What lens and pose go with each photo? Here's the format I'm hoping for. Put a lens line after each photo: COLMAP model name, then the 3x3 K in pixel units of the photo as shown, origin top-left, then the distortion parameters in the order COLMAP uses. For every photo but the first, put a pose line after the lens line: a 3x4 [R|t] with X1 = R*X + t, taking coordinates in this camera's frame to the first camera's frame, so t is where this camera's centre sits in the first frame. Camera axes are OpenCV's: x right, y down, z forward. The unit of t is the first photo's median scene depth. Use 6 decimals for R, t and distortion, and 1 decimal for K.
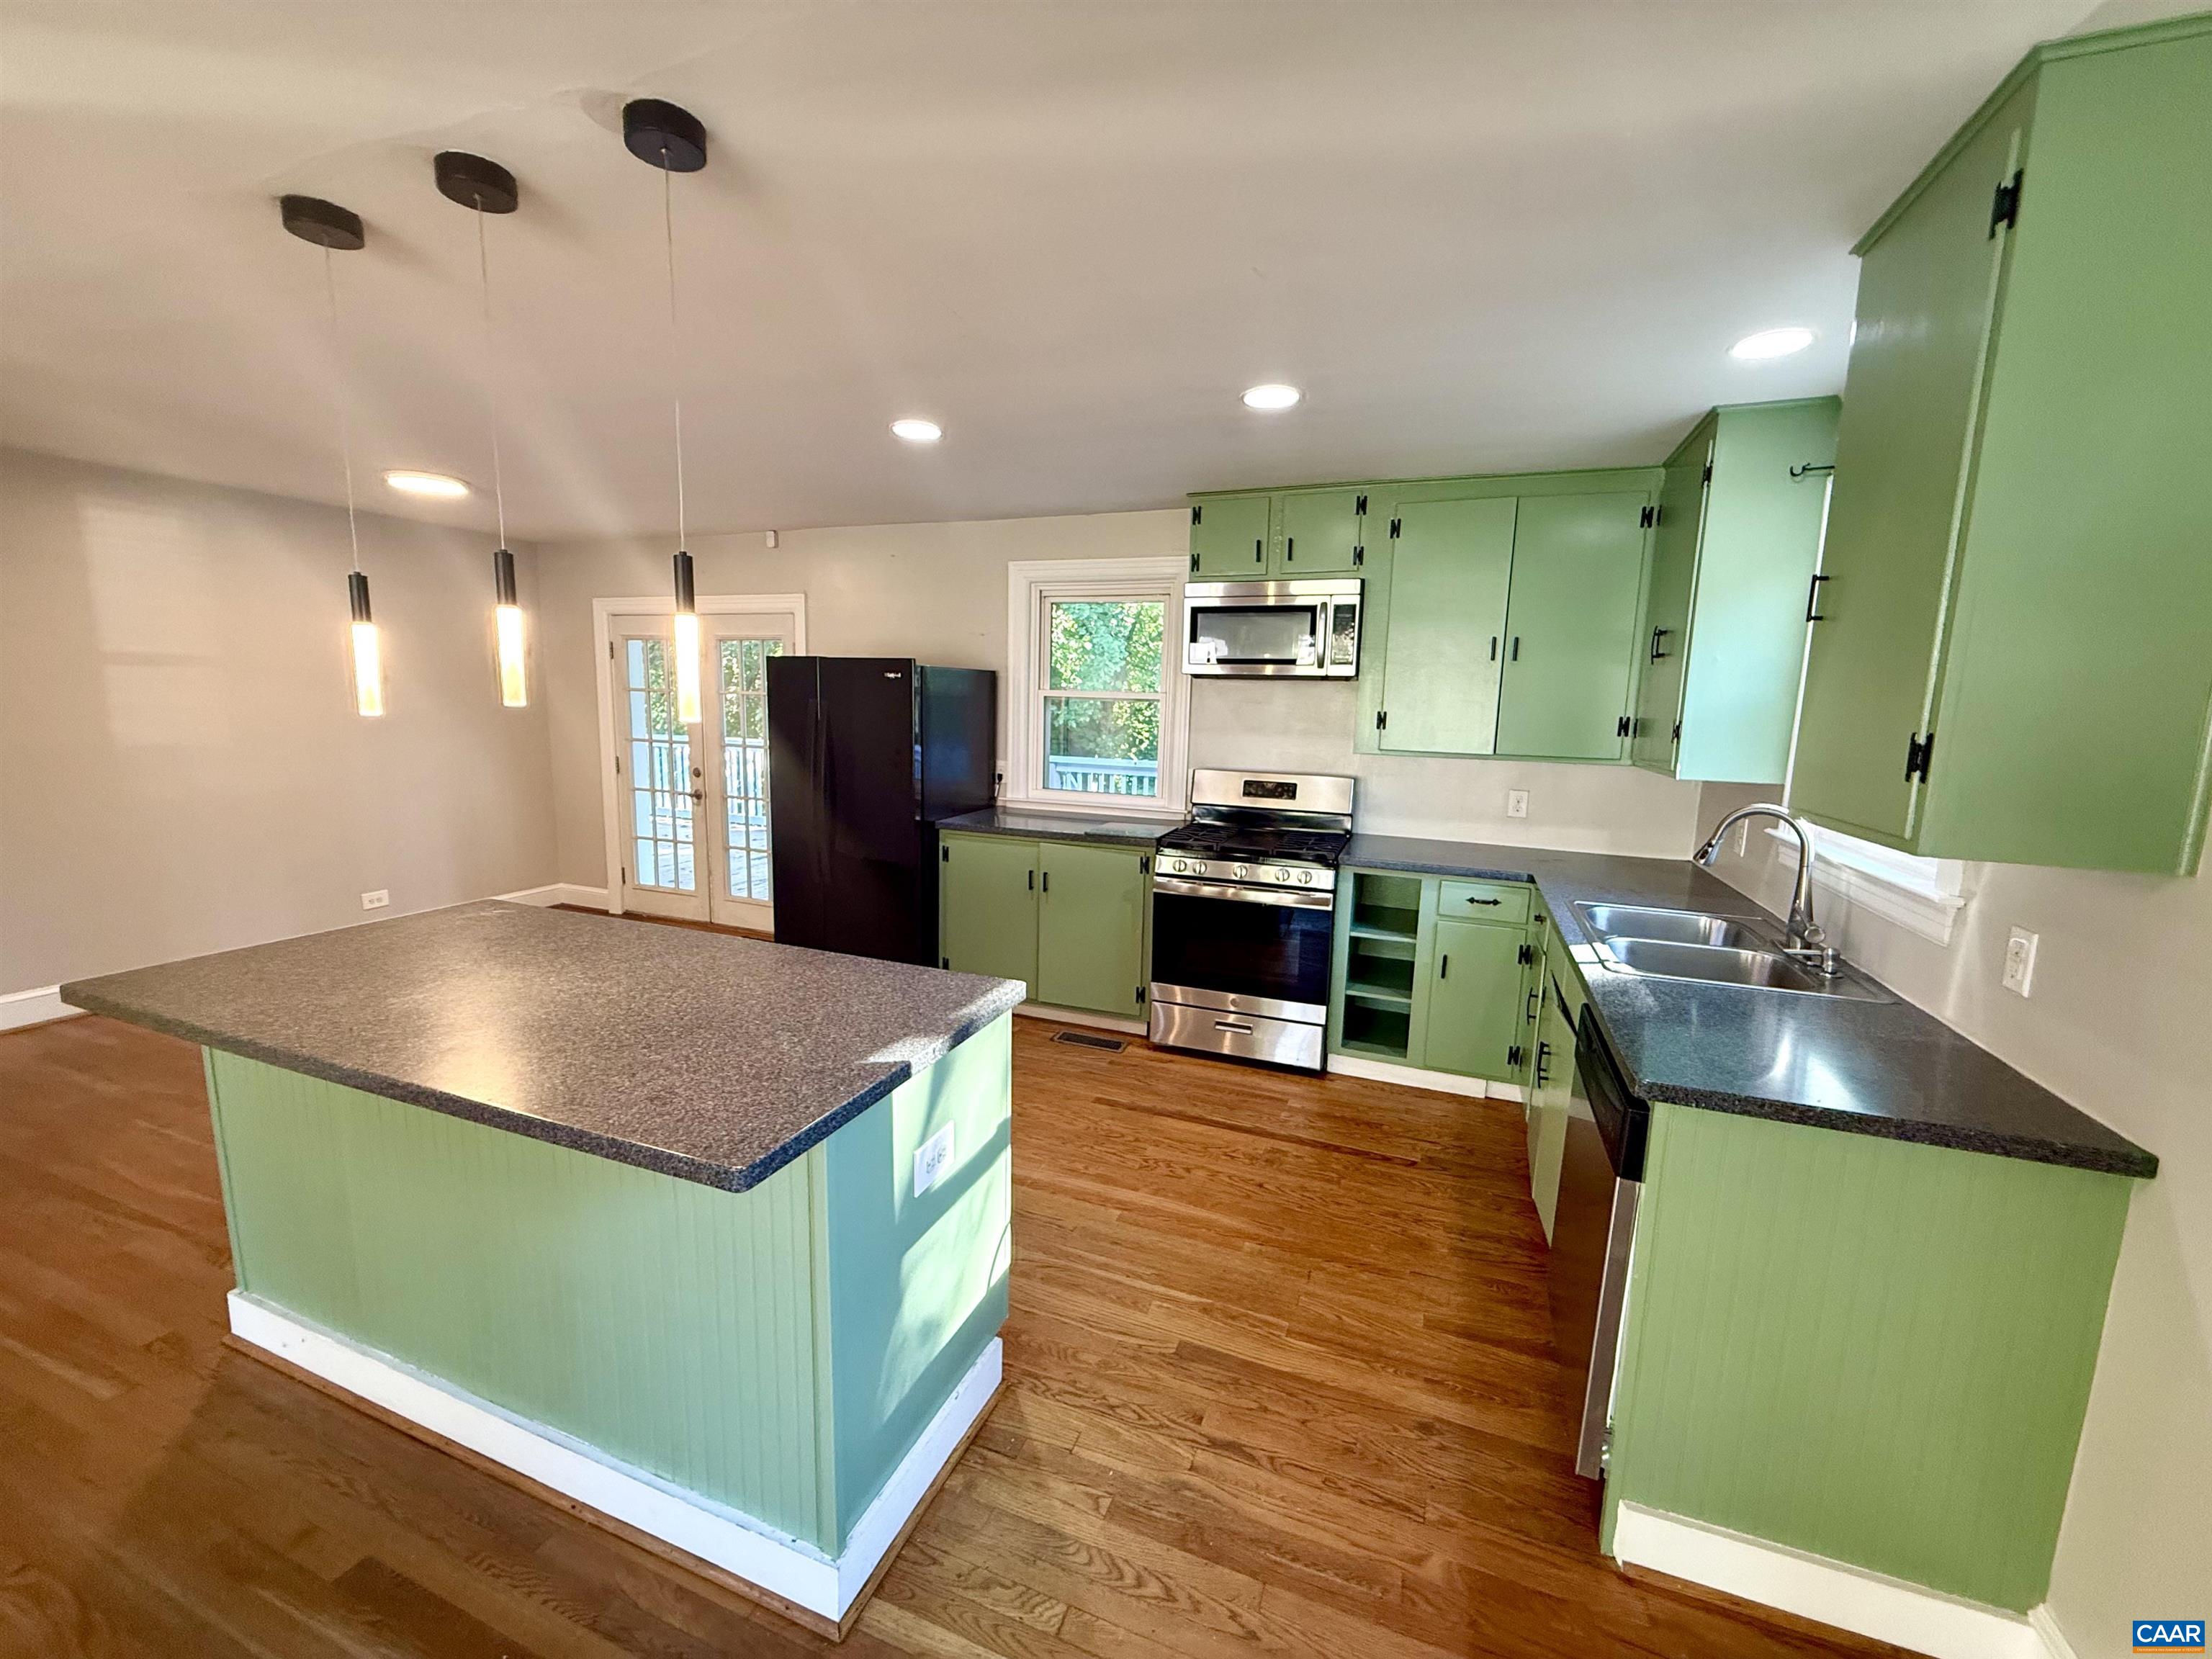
lens RADIAL K [[885.9, 0, 1104.7], [0, 885.9, 830.4], [0, 0, 1]] dist [-0.000501, 0.000688]
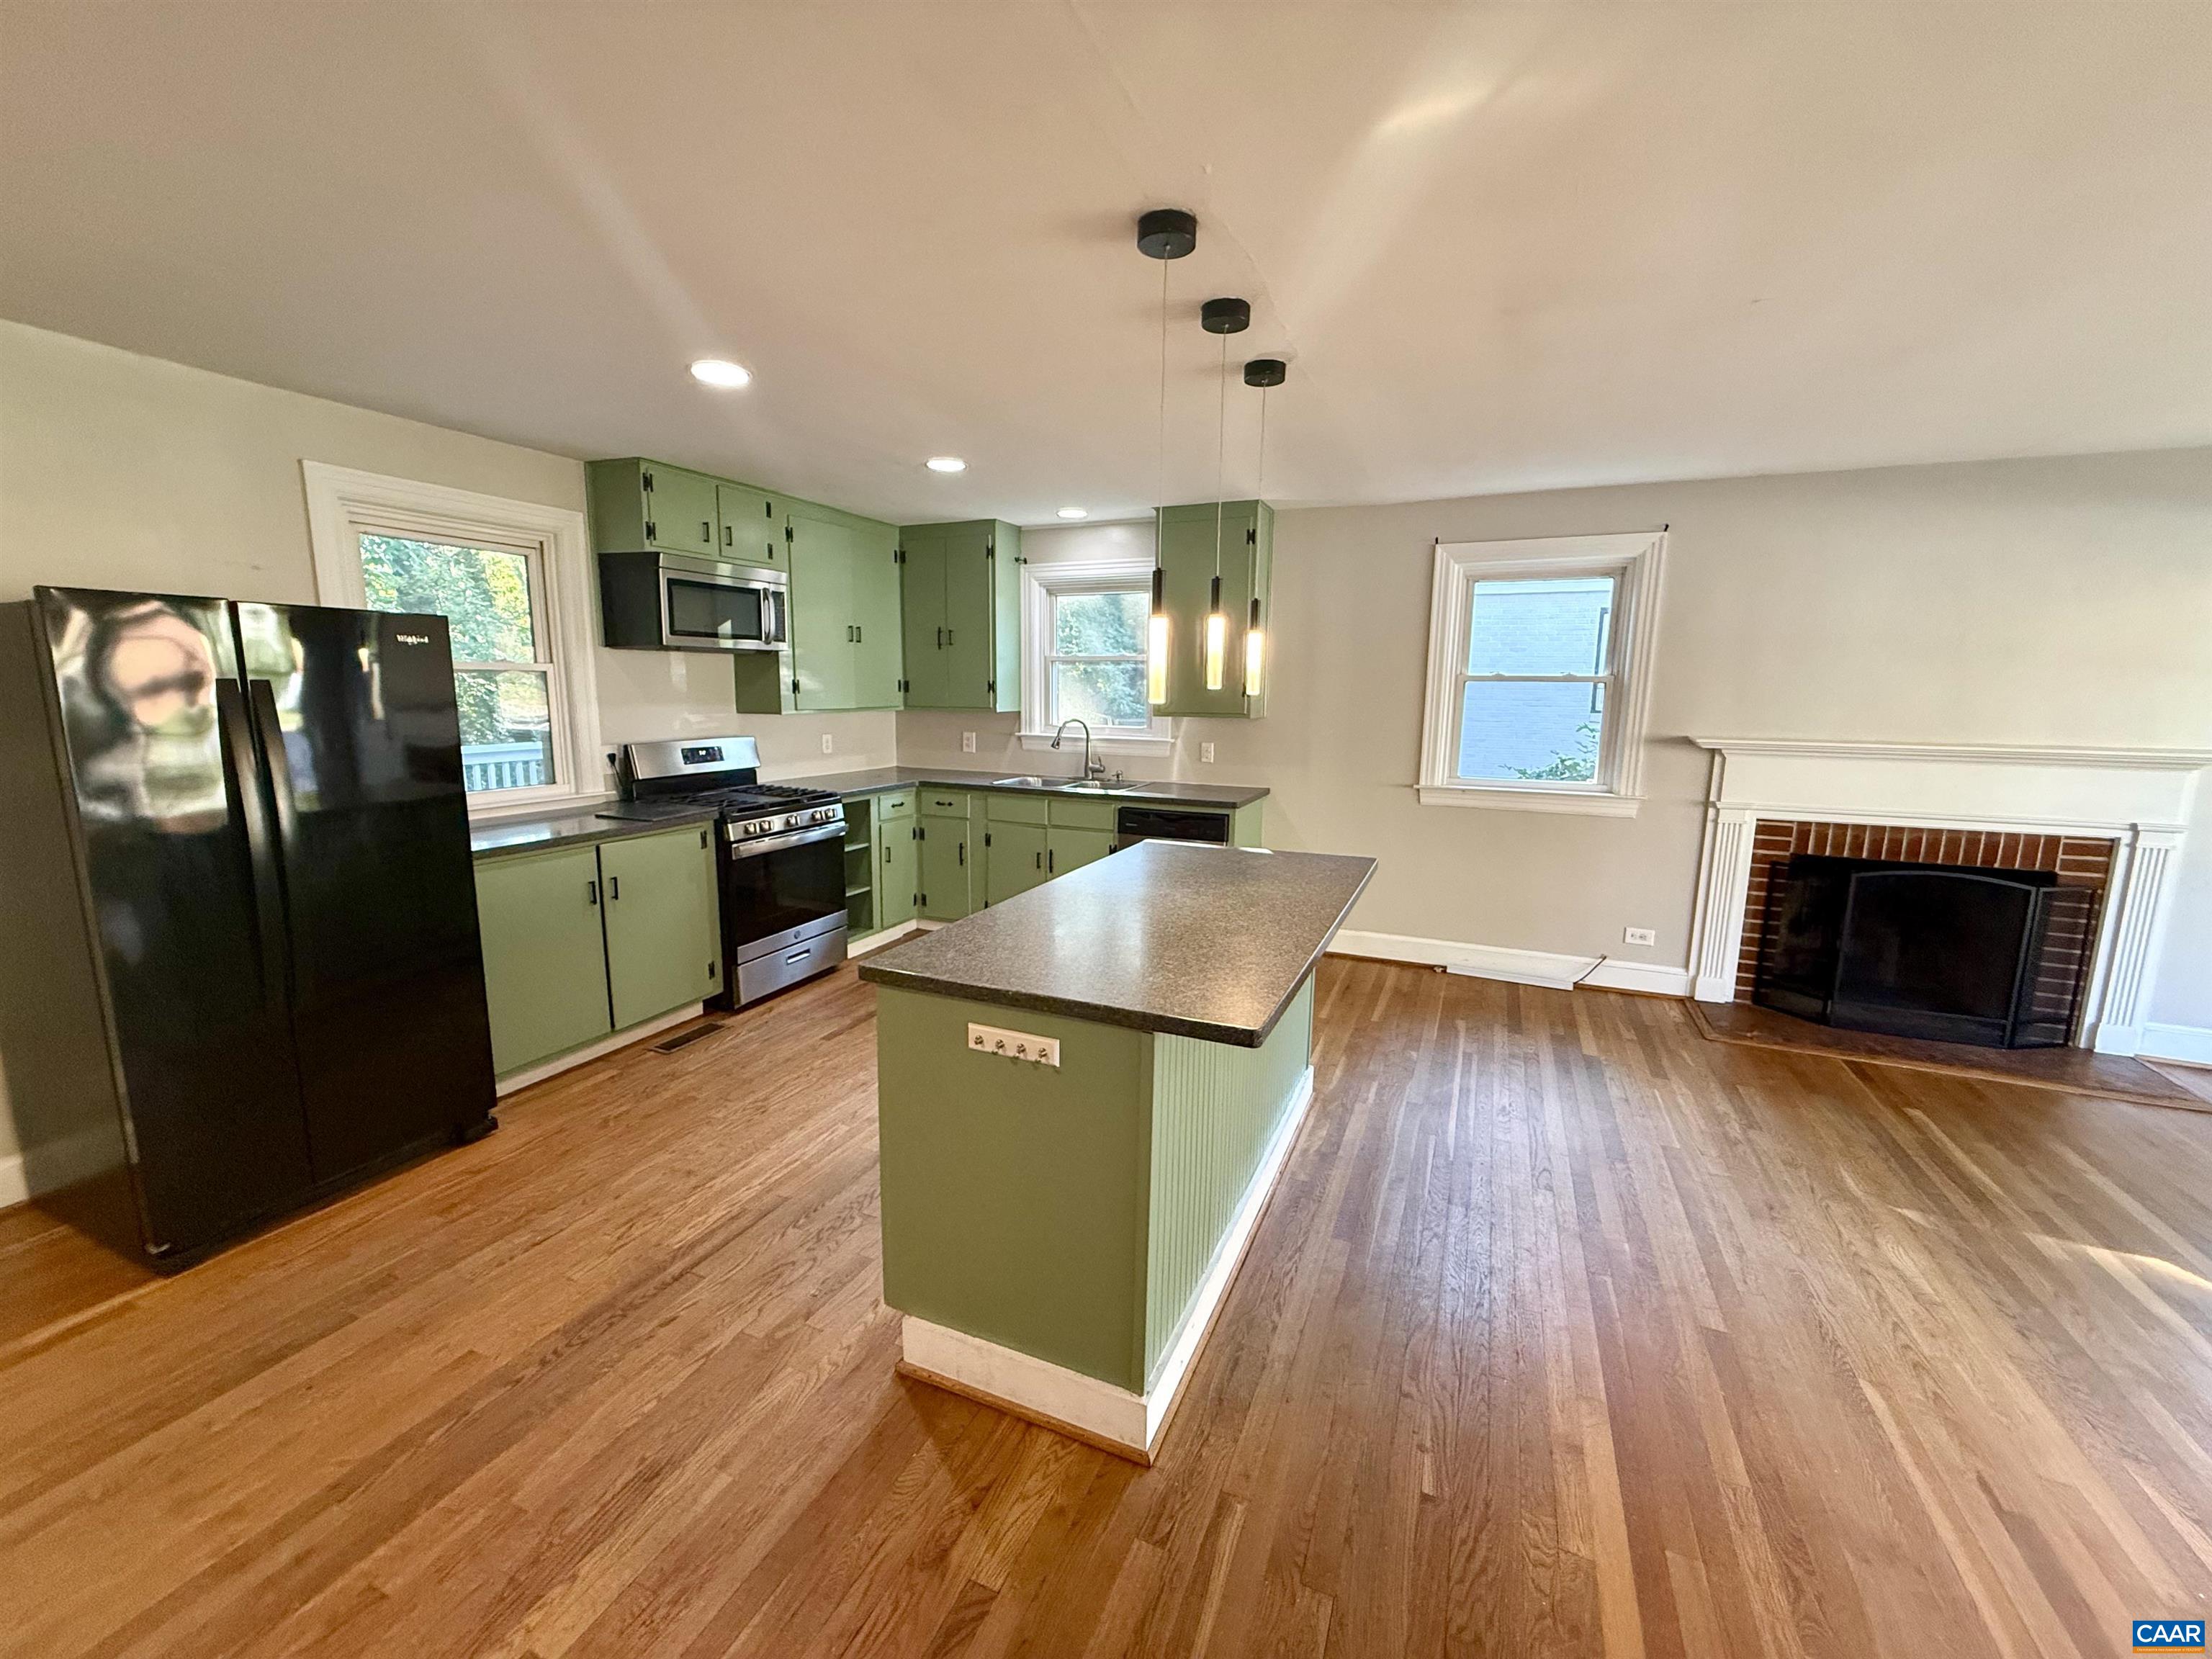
lens RADIAL K [[885.9, 0, 1103.1], [0, 885.9, 829.3], [0, 0, 1]] dist [-0.000501, 0.000688]
pose [[0.046407, -0.187477, 0.981172, -0.955157], [0.138650, 0.973932, 0.179536, -0.093029], [-0.989254, 0.127708, 0.071191, 0.509212]]
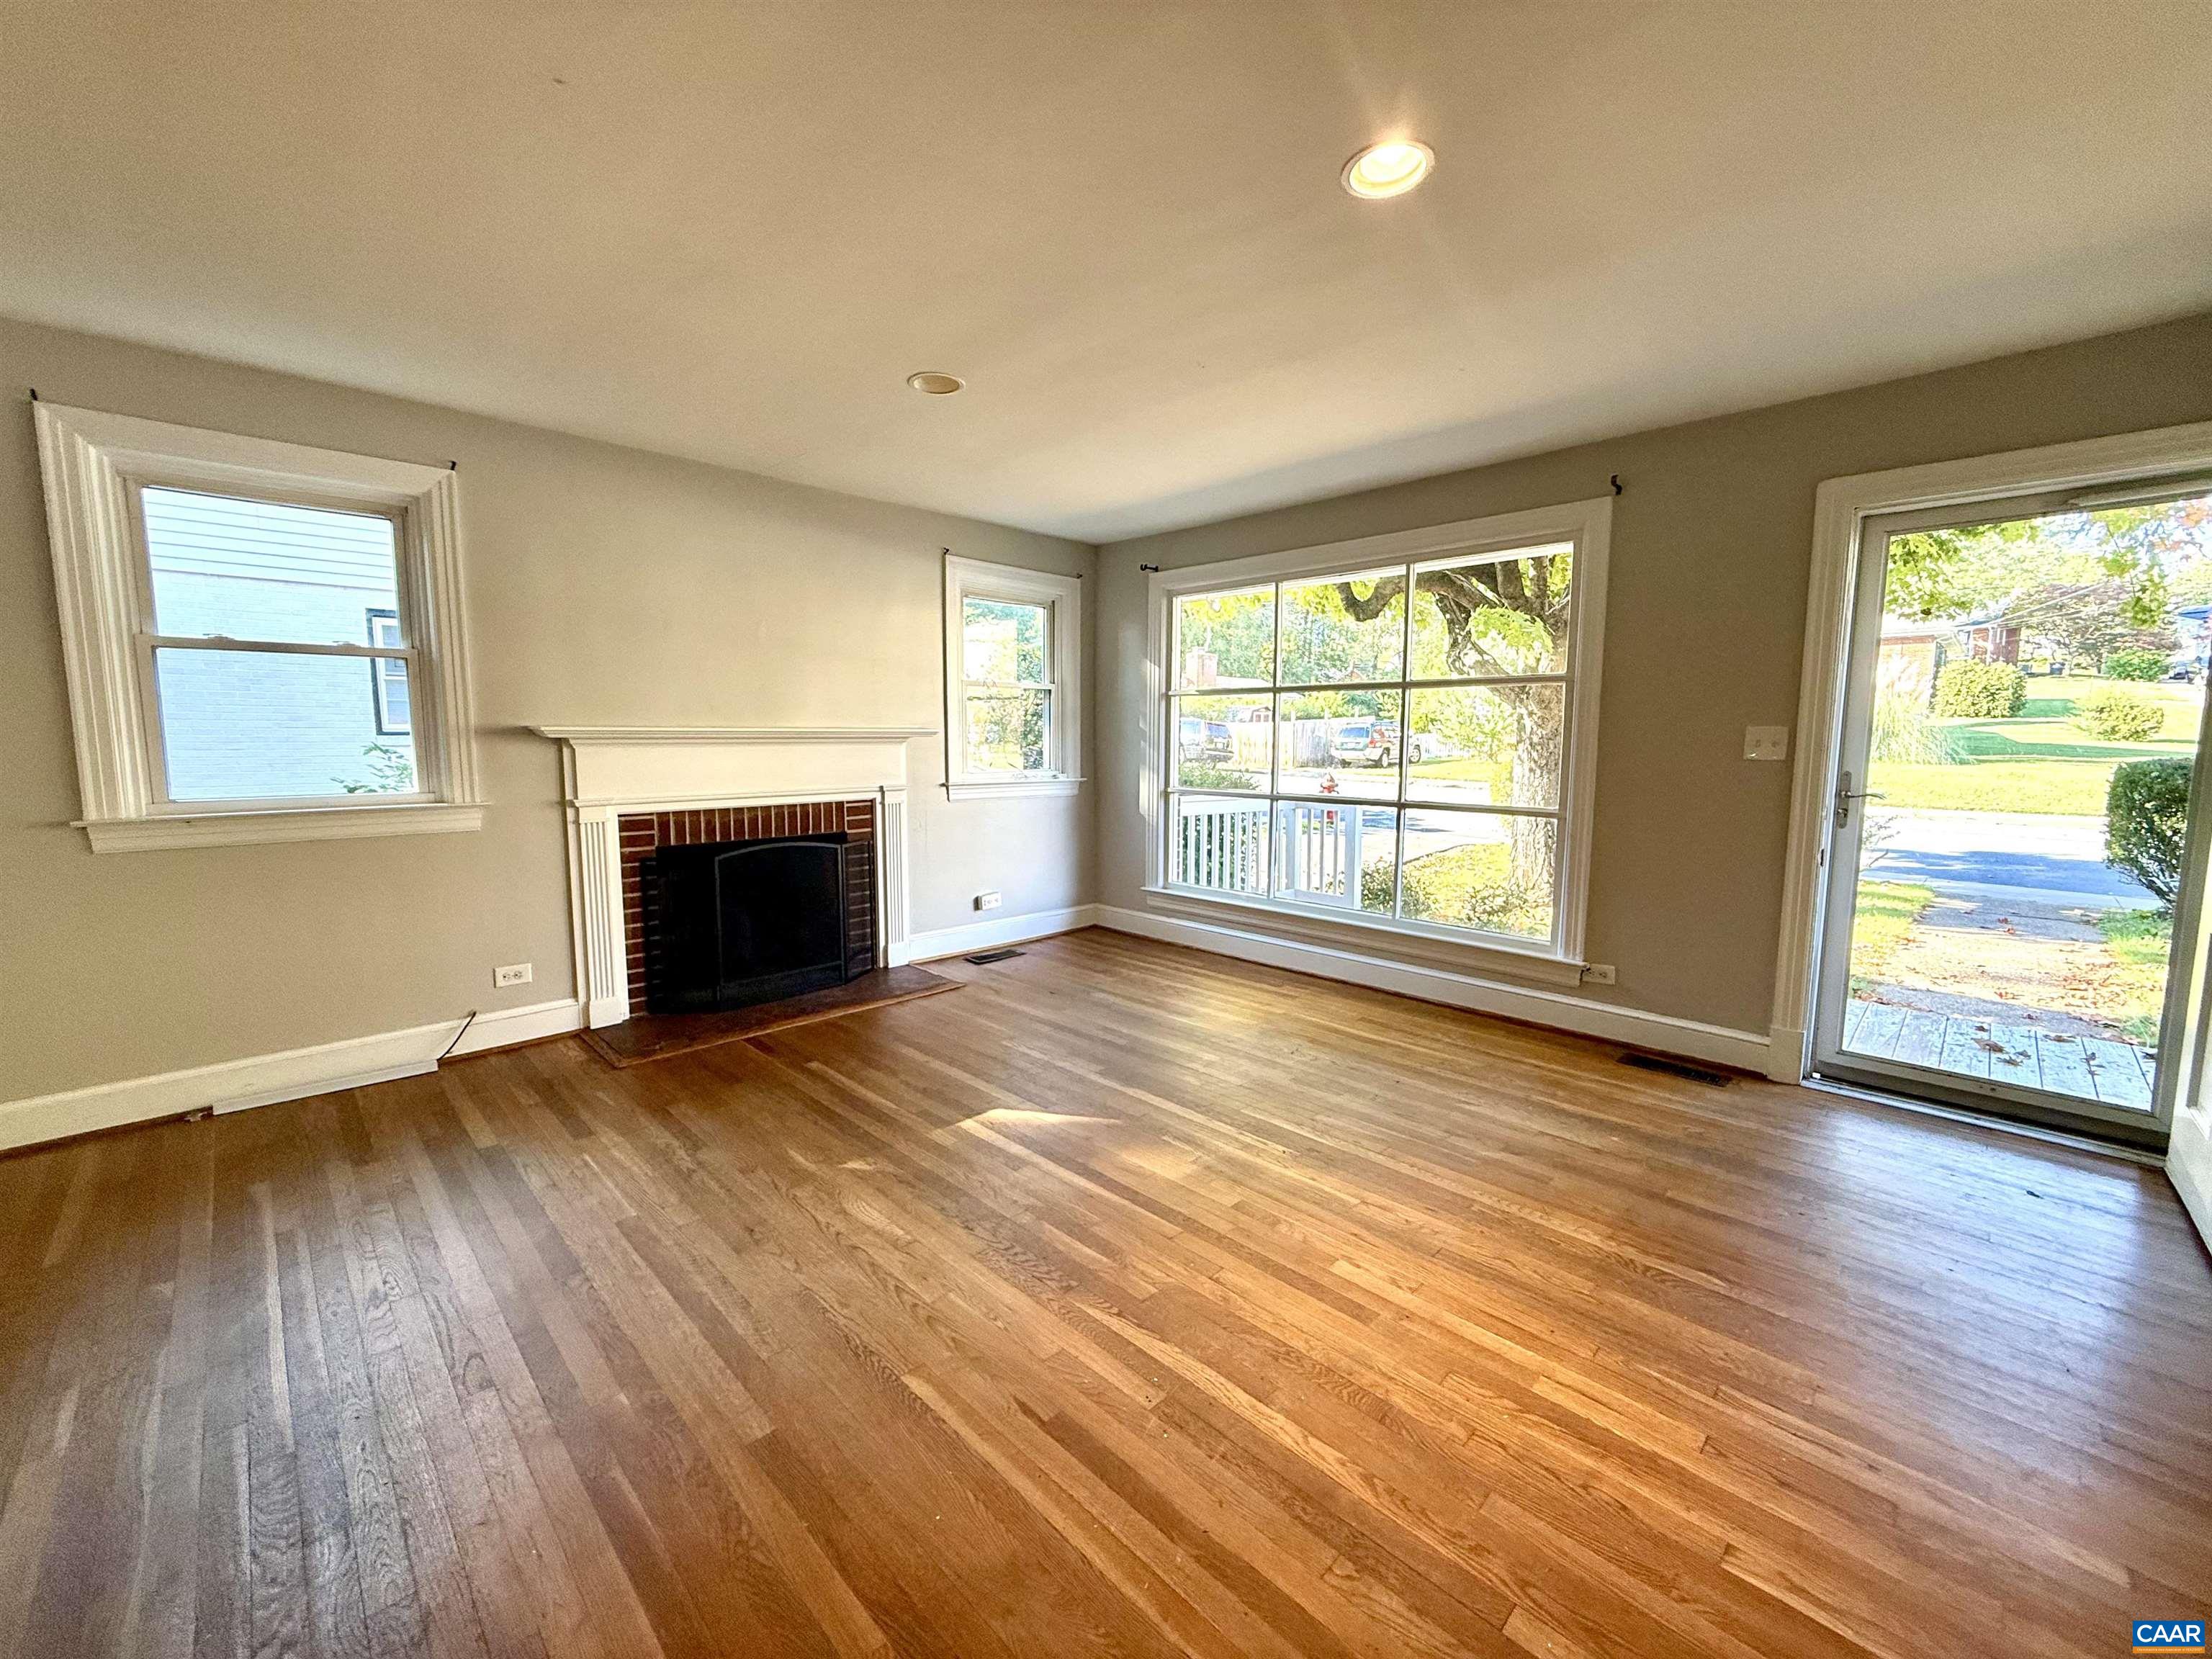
lens RADIAL K [[885.9, 0, 1101.9], [0, 885.9, 827.6], [0, 0, 1]] dist [-0.000501, 0.000688]
pose [[-0.910010, -0.073034, 0.408102, -0.741354], [0.035287, 0.967145, 0.251766, -0.013075], [-0.413081, 0.243510, -0.877535, 0.439891]]
